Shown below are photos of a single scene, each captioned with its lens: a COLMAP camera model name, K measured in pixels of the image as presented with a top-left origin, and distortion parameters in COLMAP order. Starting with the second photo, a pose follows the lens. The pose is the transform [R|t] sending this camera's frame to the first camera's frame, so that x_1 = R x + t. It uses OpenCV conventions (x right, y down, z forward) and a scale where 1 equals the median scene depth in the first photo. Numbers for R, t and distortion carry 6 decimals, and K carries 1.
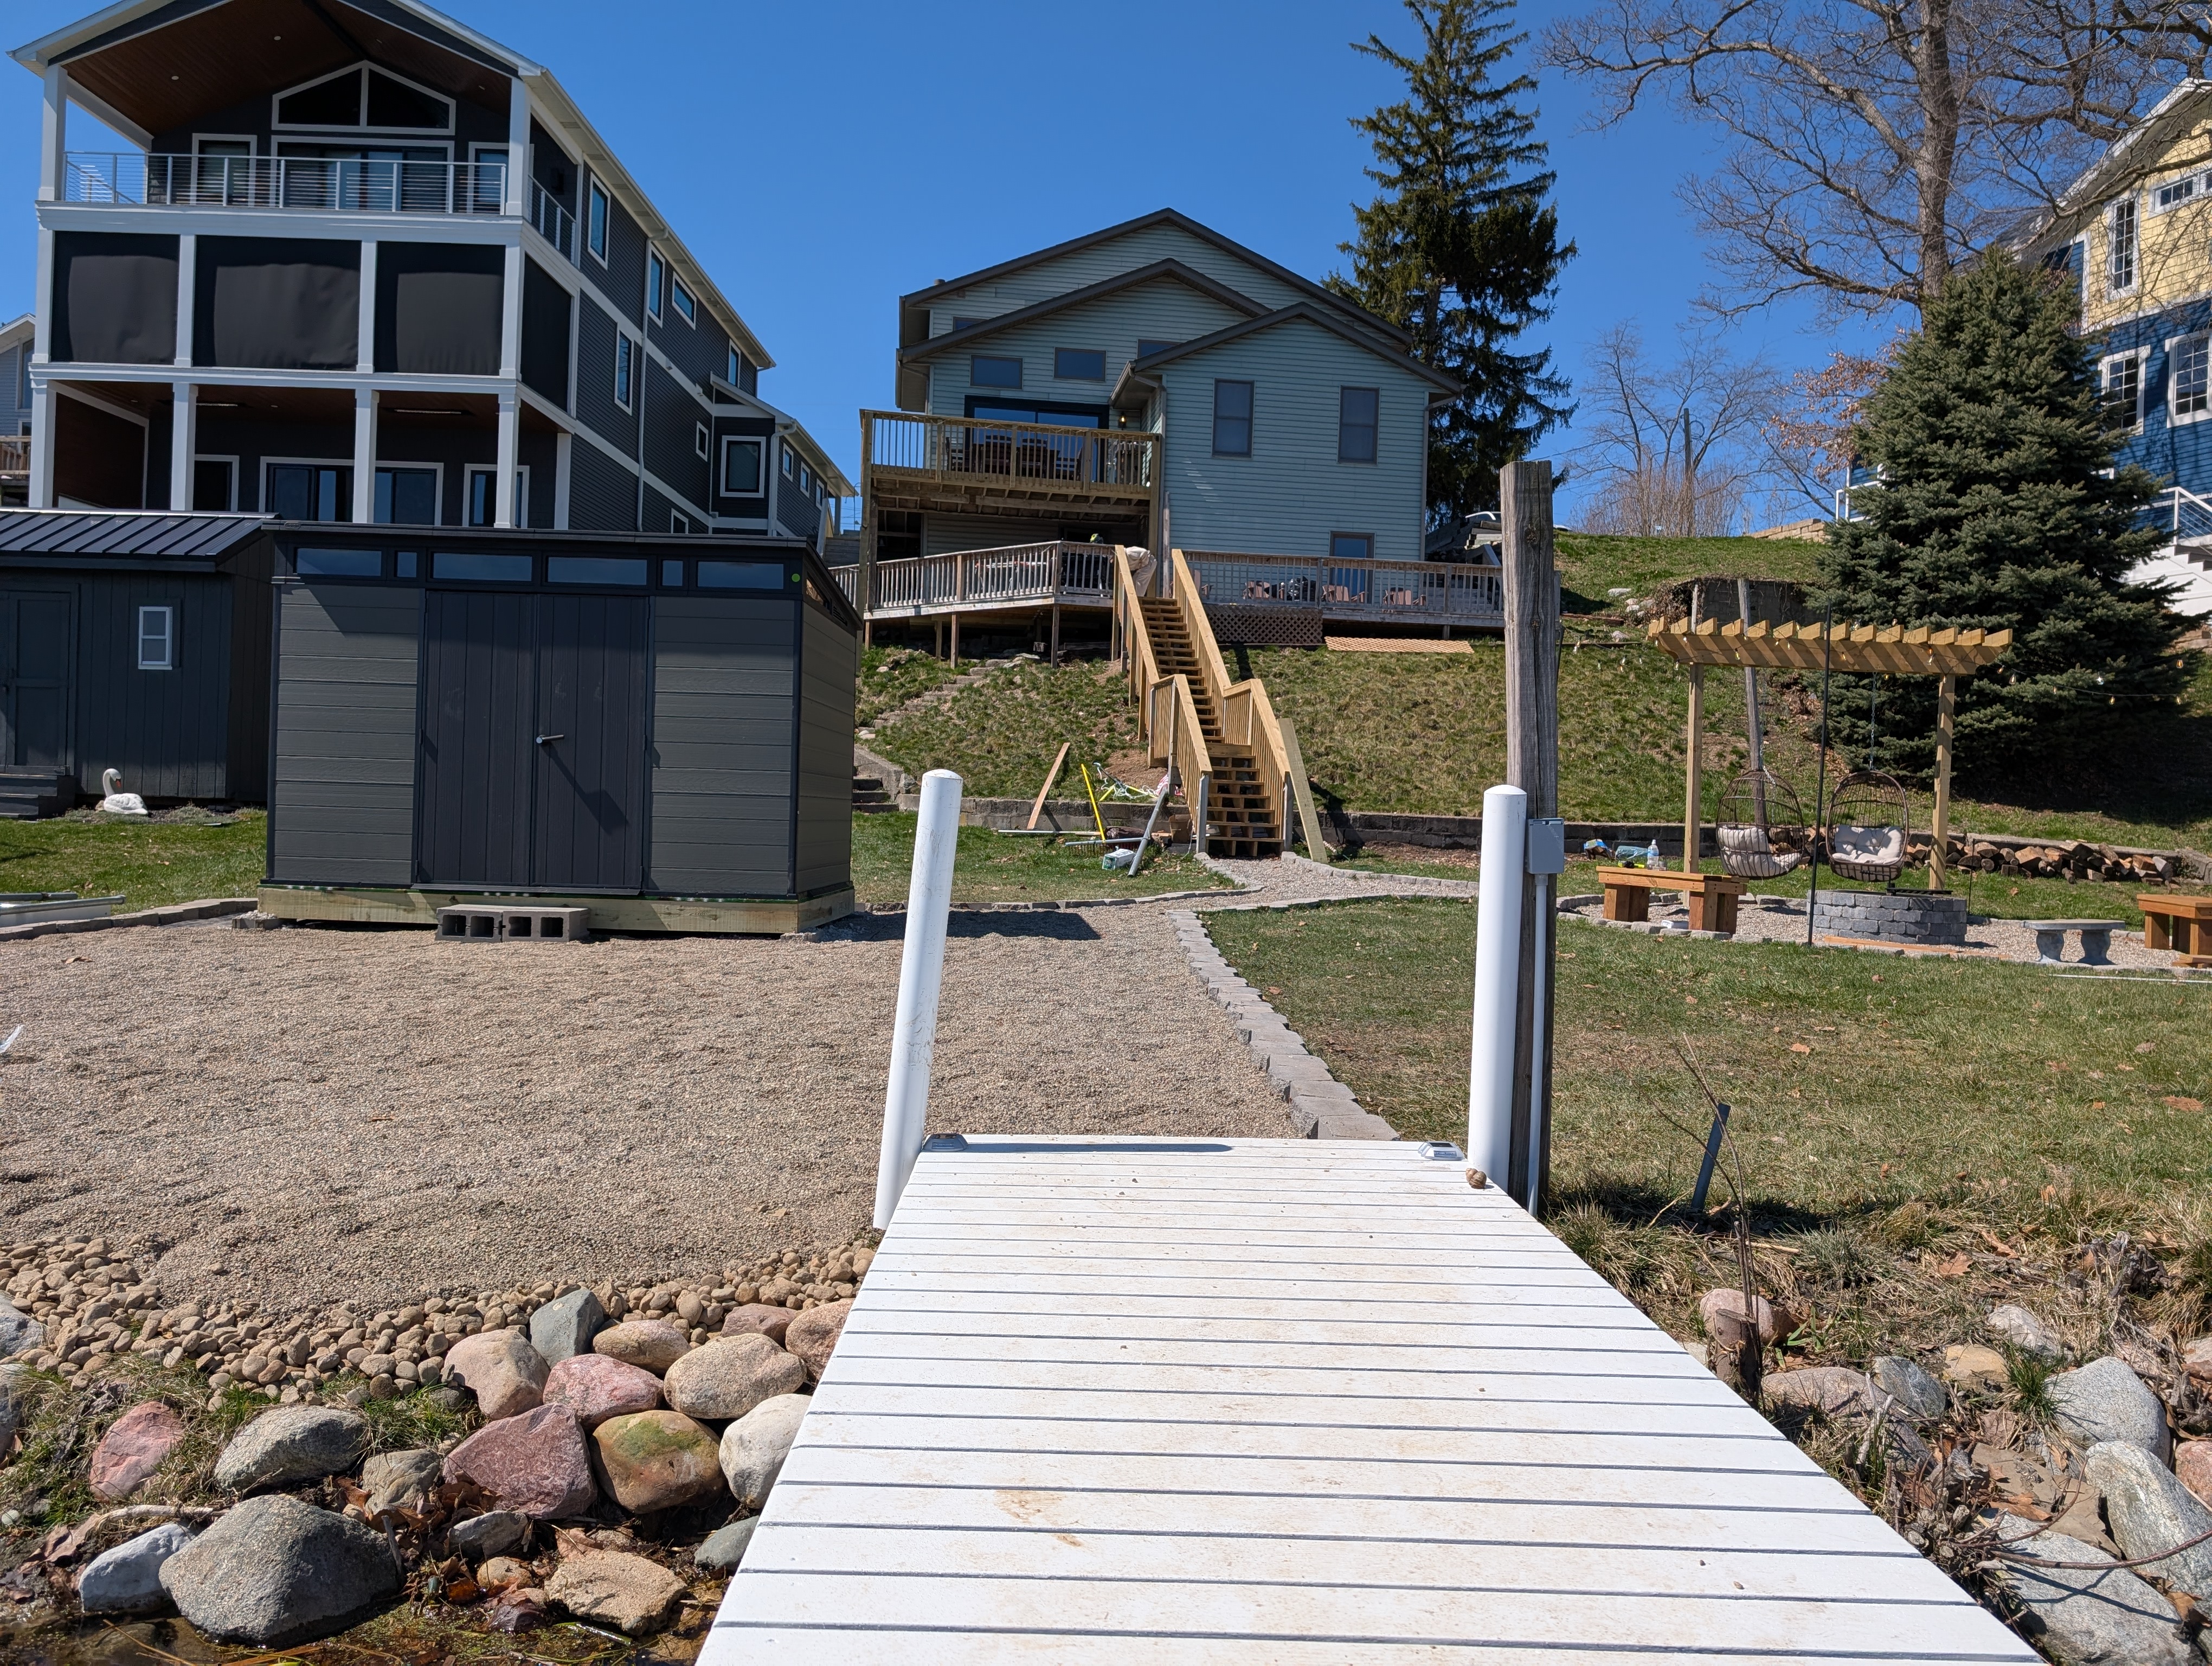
lens RADIAL K [[1578.1, 0, 1088.8], [0, 1578.1, 843.7], [0, 0, 1]] dist [0.005819, 0.005922]
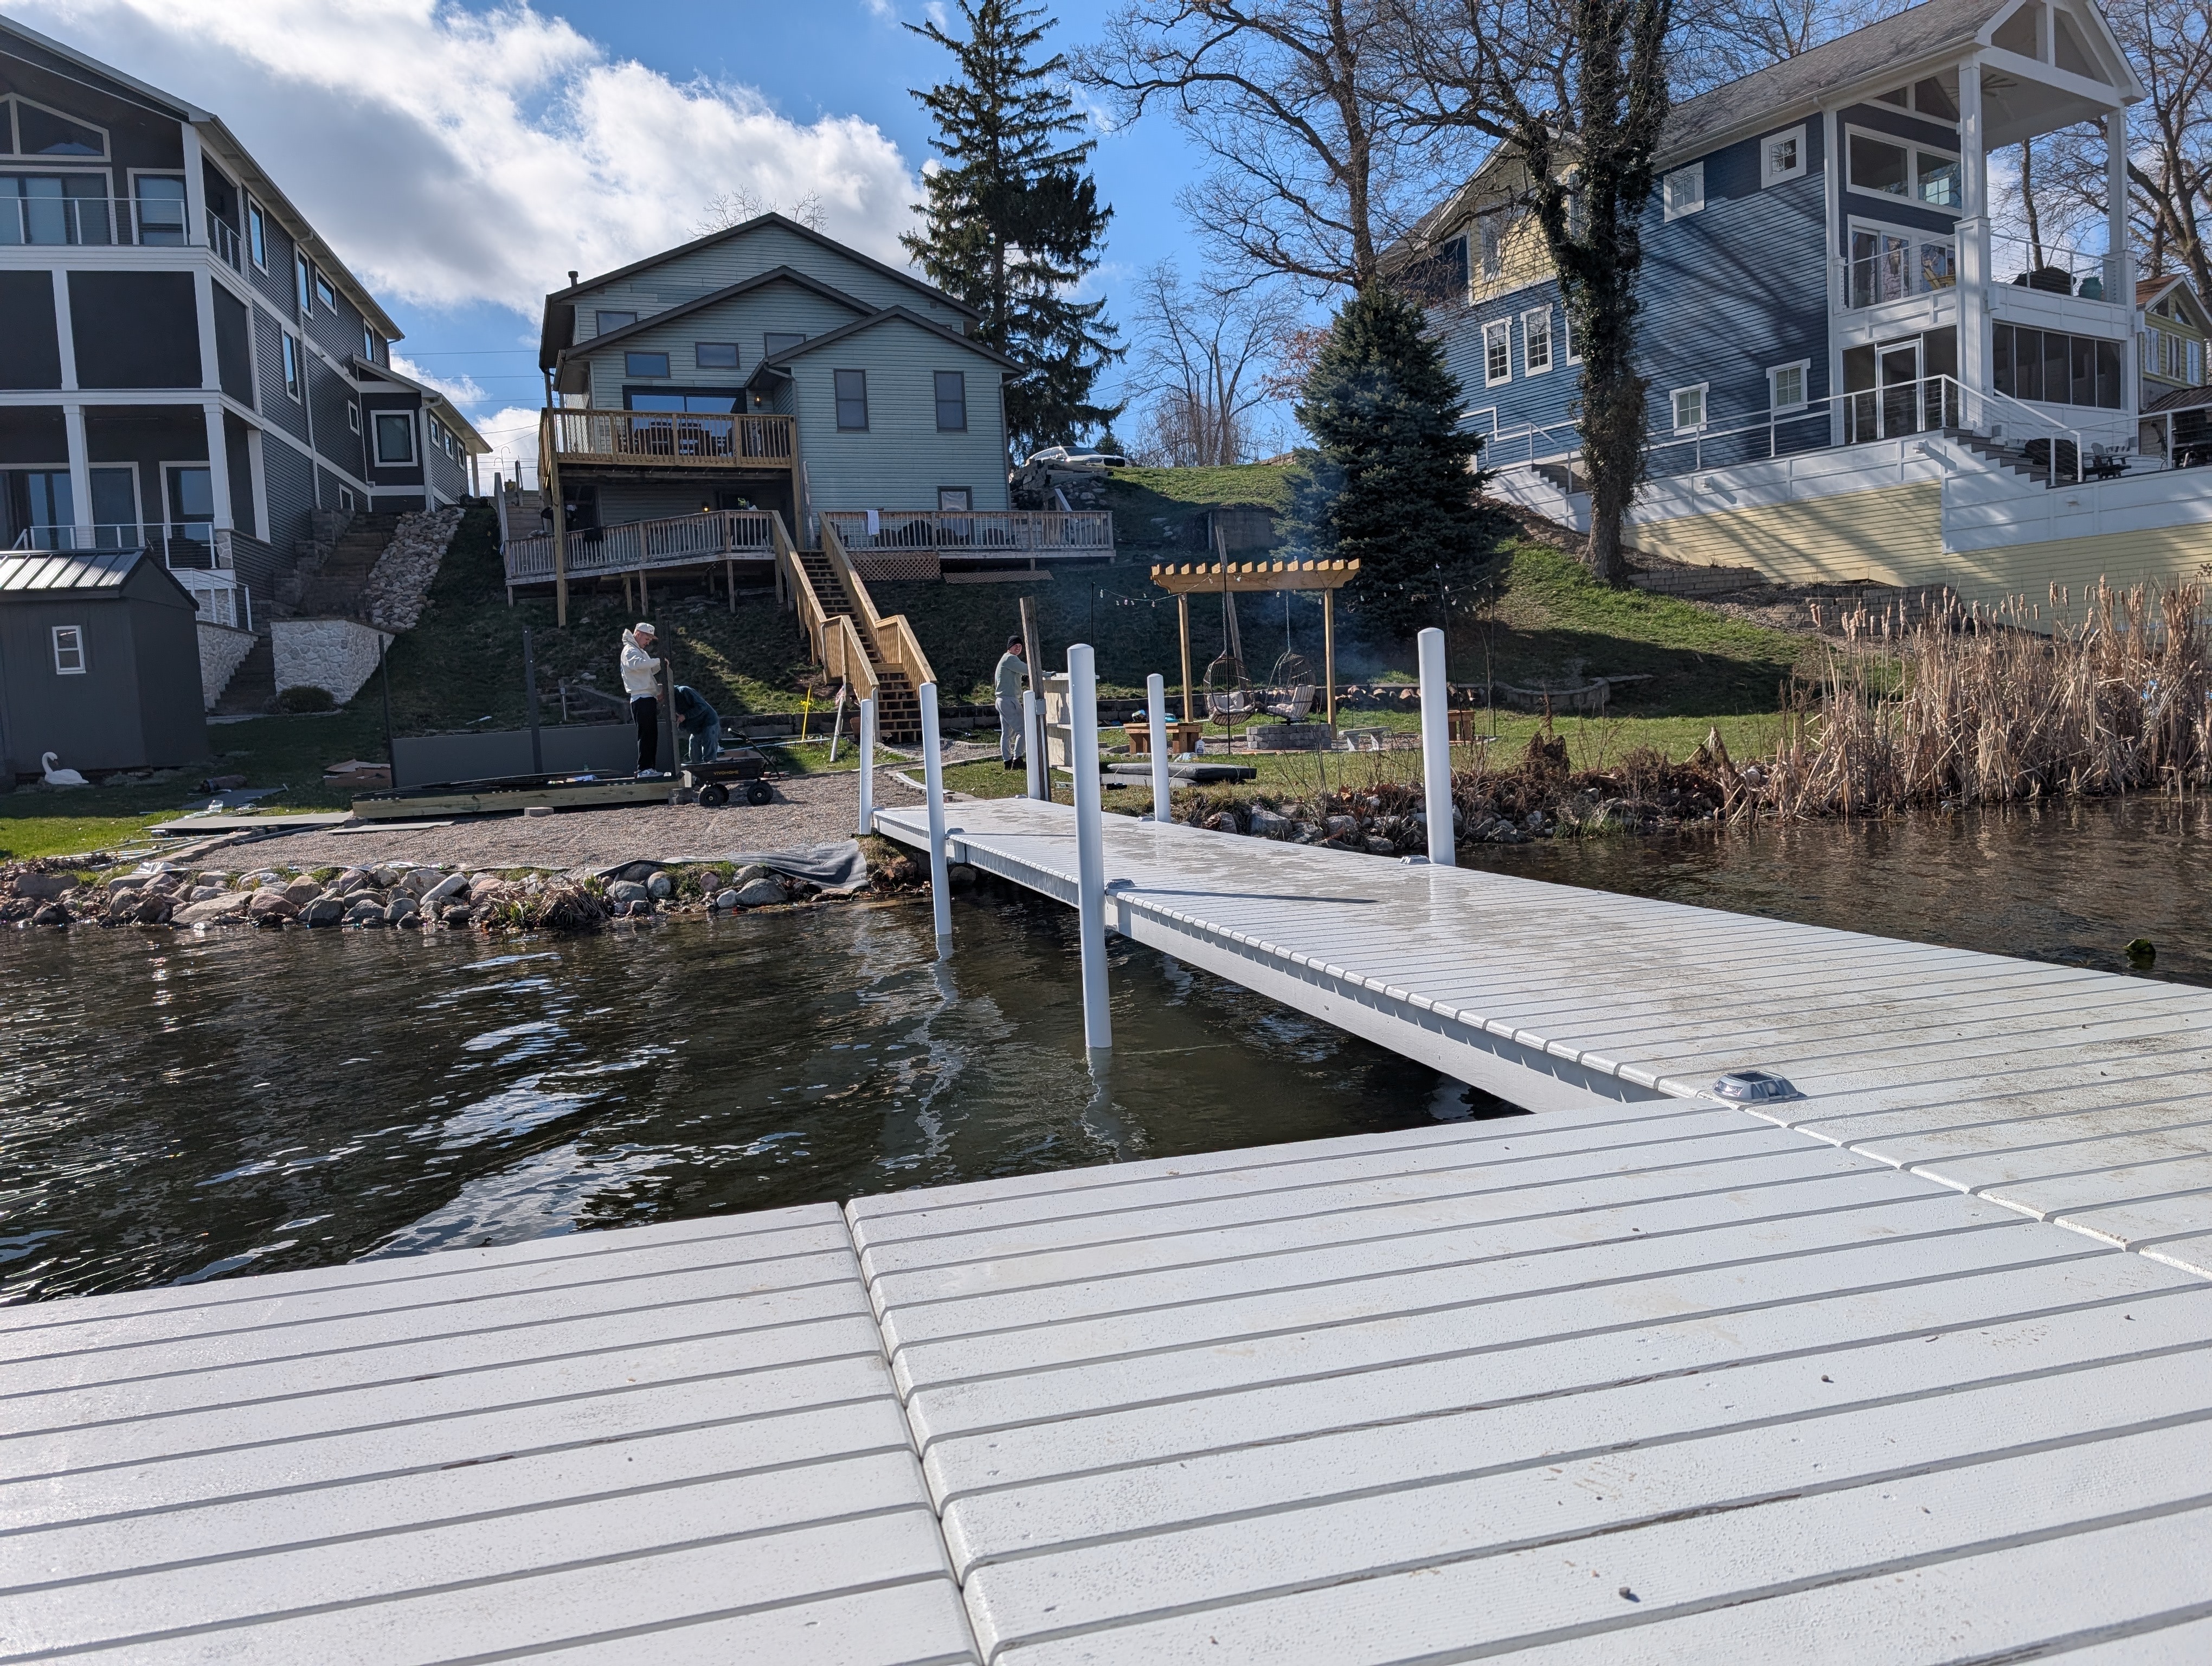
lens RADIAL K [[1578.1, 0, 1109.5], [0, 1578.1, 844.8], [0, 0, 1]] dist [0.005819, 0.005922]
pose [[0.964573, -0.107722, 0.240821, -0.041200], [0.092294, 0.992942, 0.074483, 0.005818], [-0.247145, -0.049618, 0.967707, -0.229475]]
